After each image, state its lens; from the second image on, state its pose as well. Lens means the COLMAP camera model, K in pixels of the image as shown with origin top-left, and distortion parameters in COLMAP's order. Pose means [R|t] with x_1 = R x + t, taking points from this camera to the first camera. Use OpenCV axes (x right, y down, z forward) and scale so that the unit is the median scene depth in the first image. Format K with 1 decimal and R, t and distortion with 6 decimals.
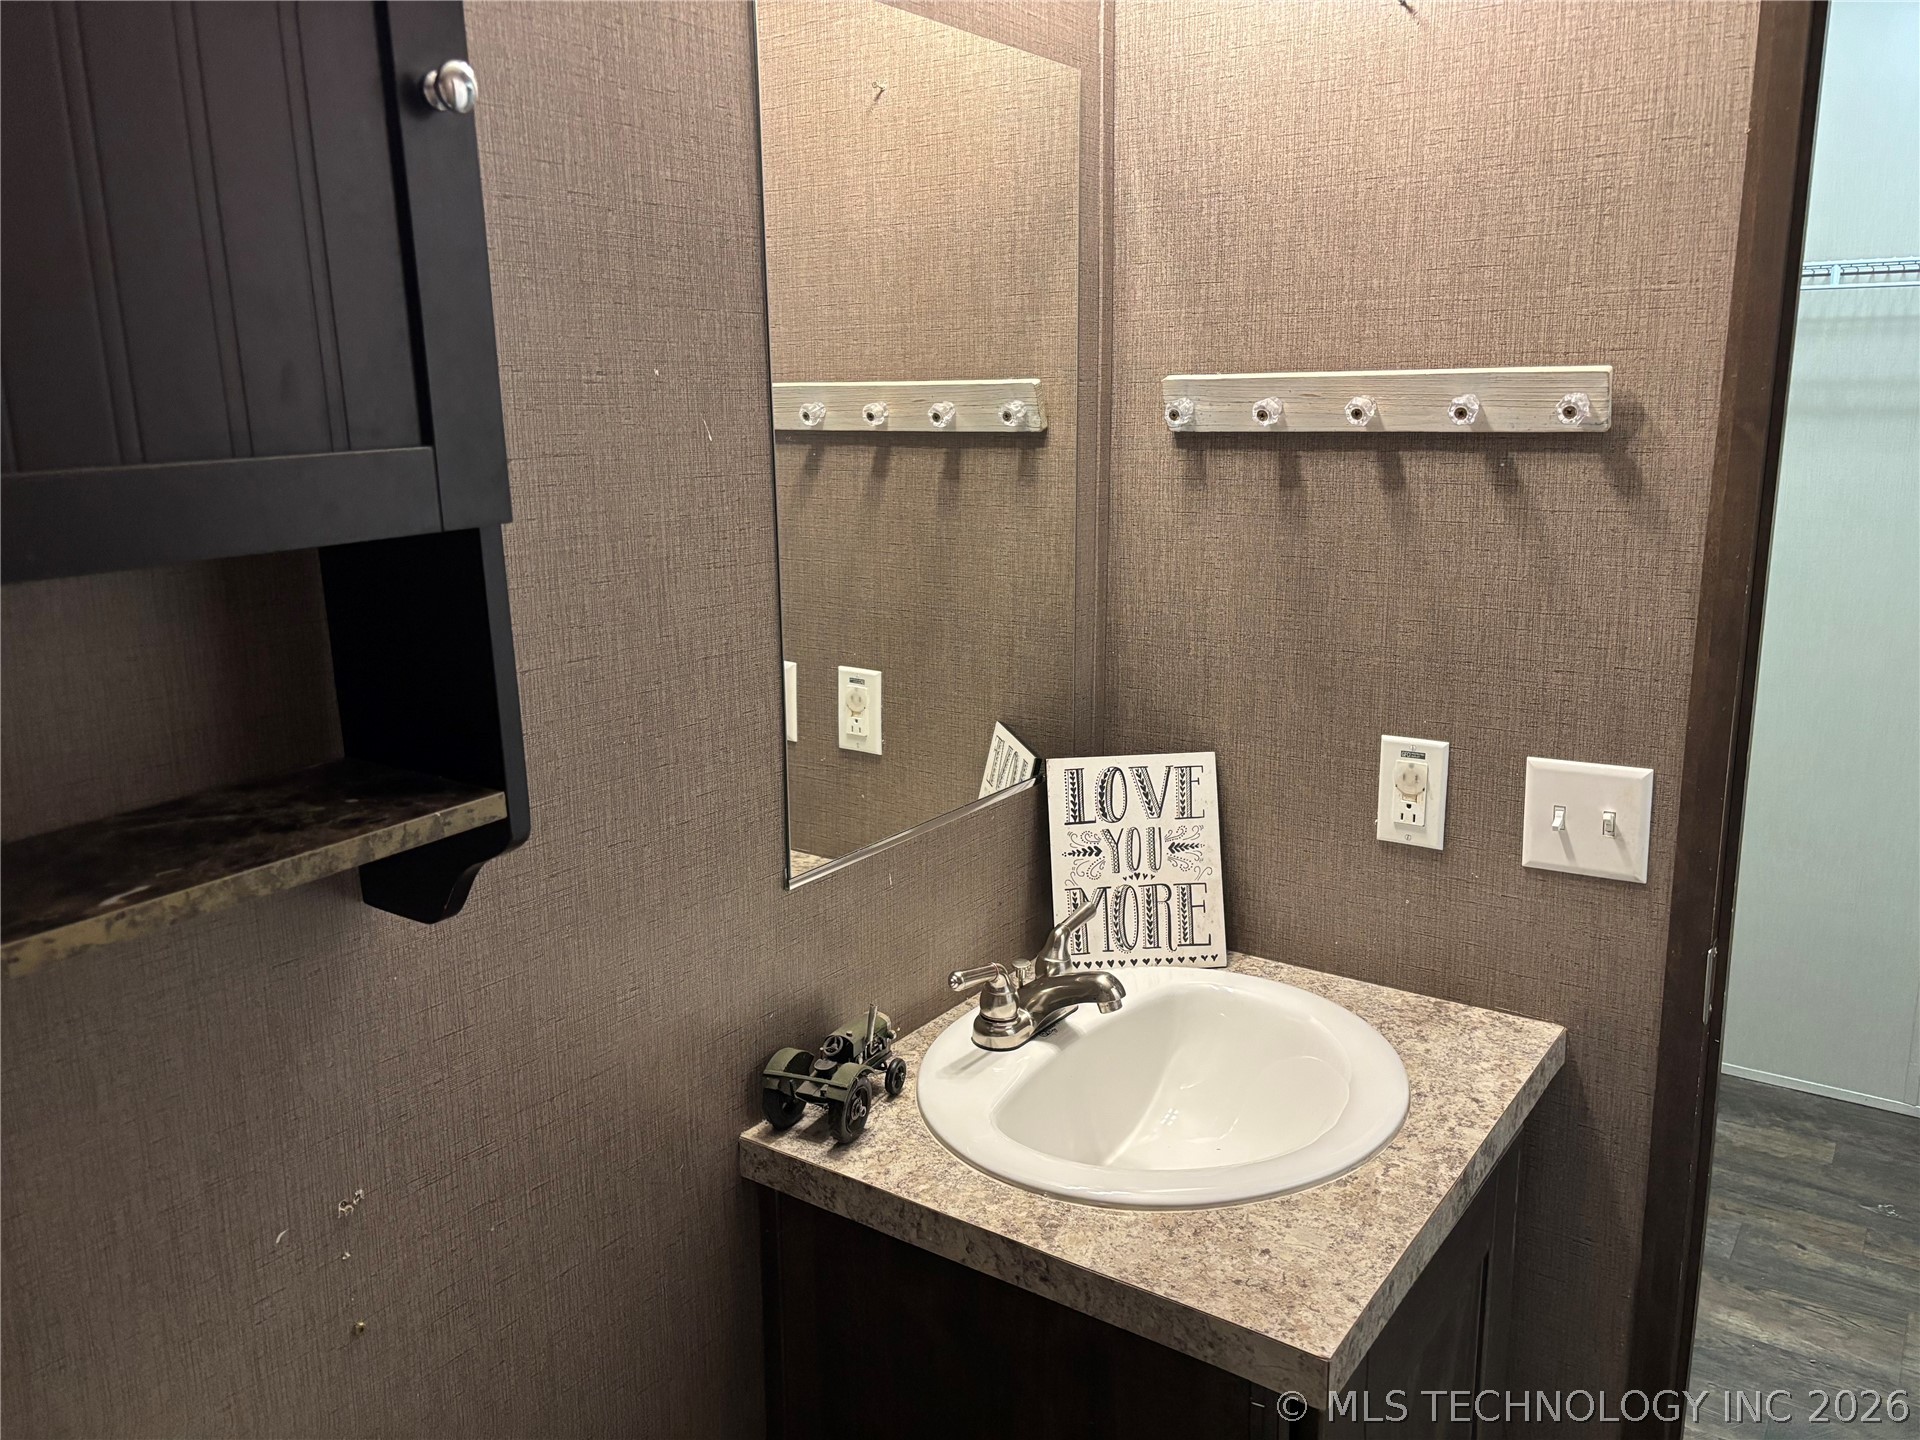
lens RADIAL K [[1407.2, 0, 960.0], [0, 1407.2, 720.0], [0, 0, 1]] dist [0.028742, -0.139624]
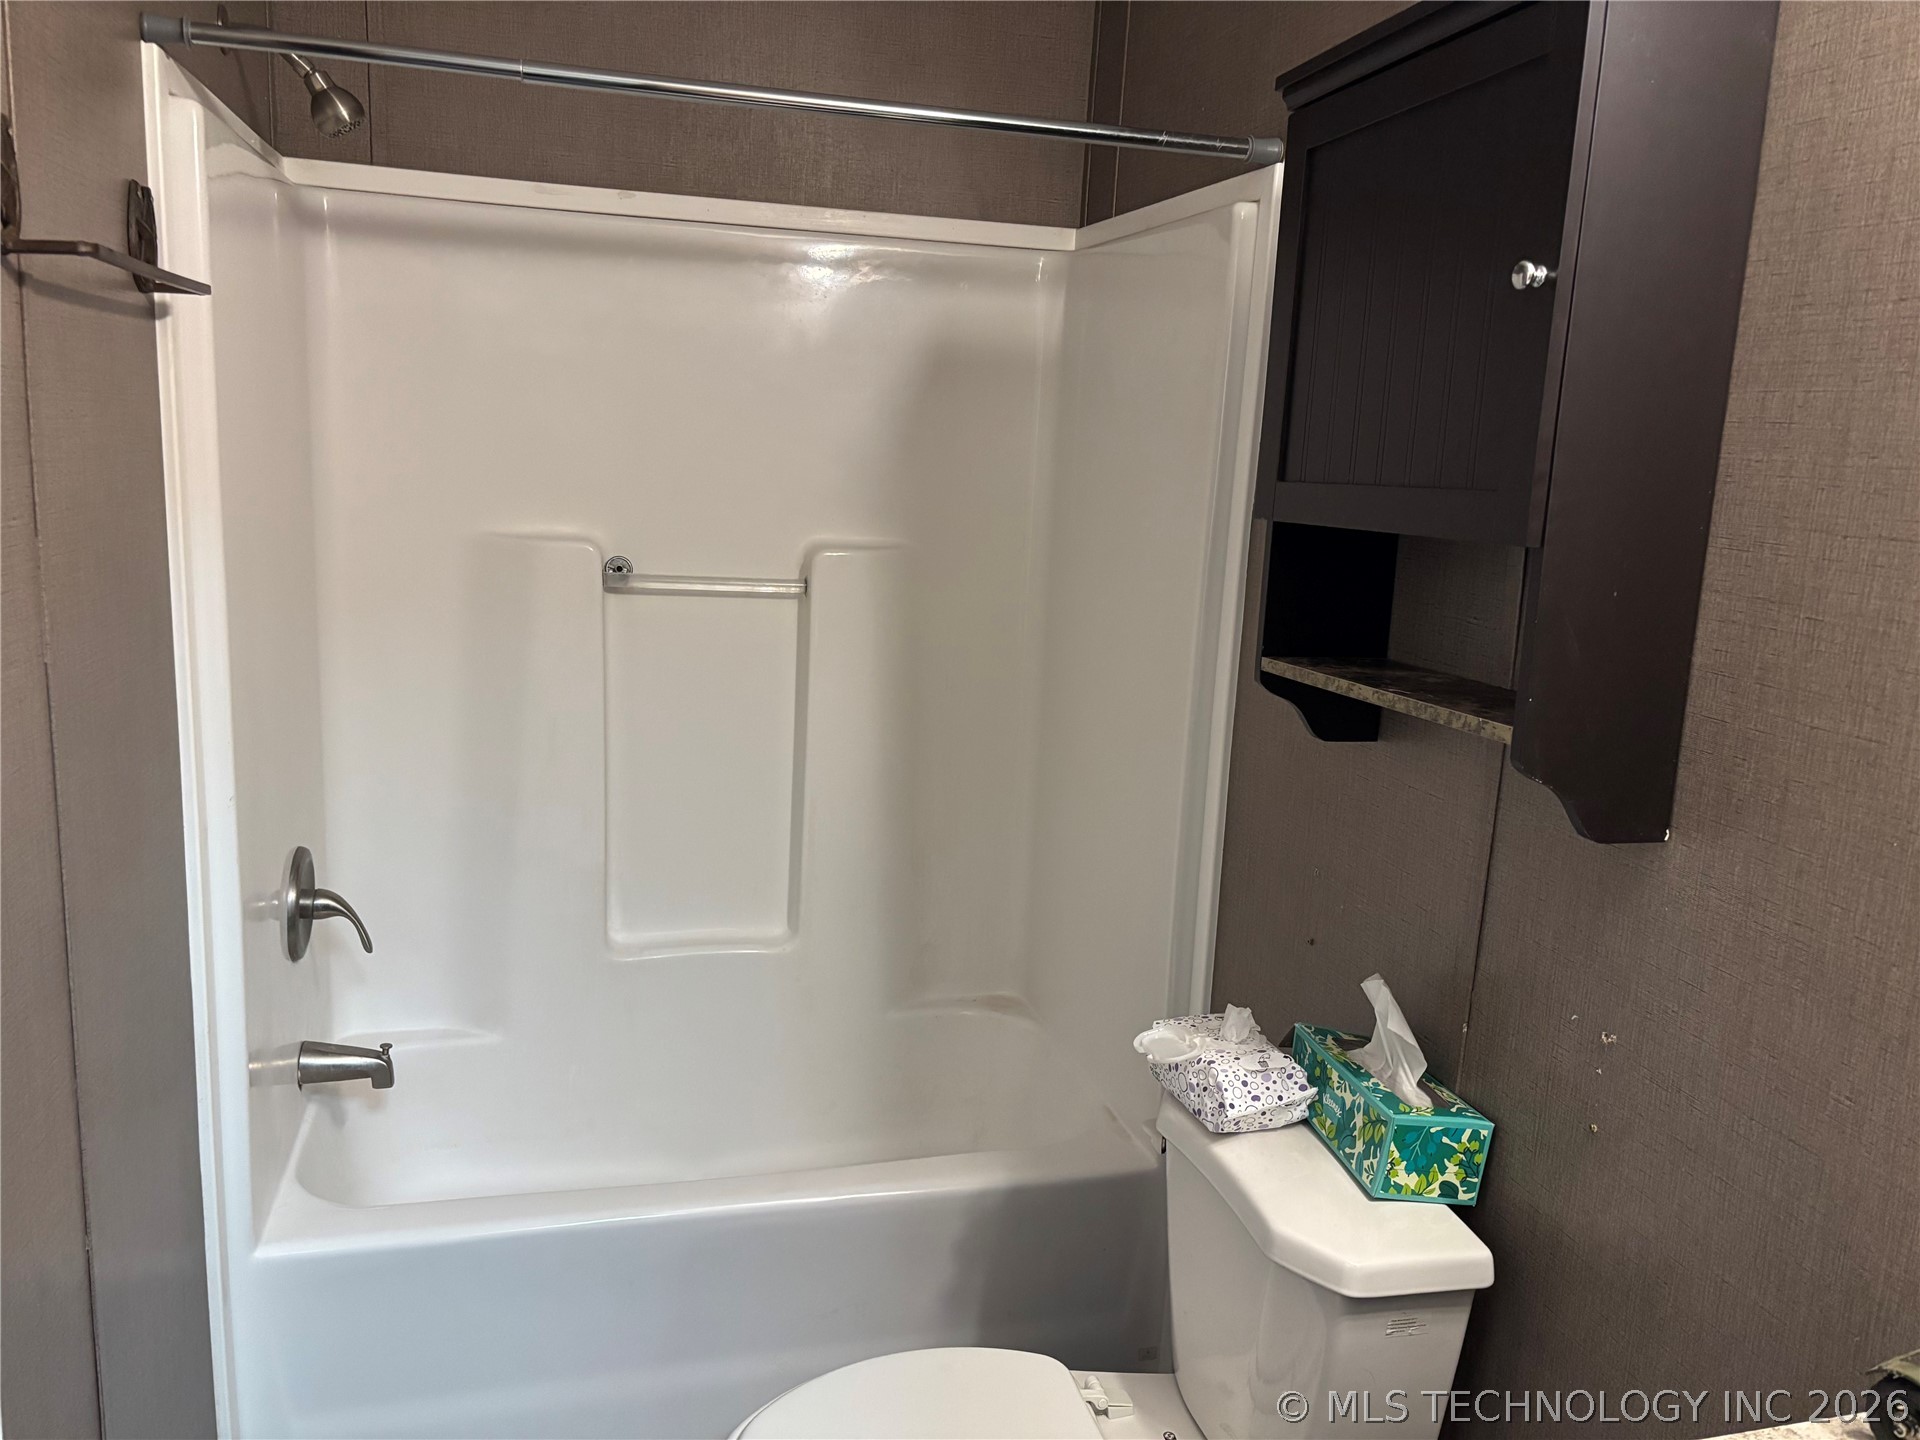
lens RADIAL K [[1407.2, 0, 960.0], [0, 1407.2, 720.0], [0, 0, 1]] dist [0.028742, -0.139624]
pose [[-0.646390, 0.140115, -0.750031, 0.915176], [-0.182883, 0.925889, 0.330579, -0.272835], [0.740765, 0.350851, -0.572861, 1.115587]]
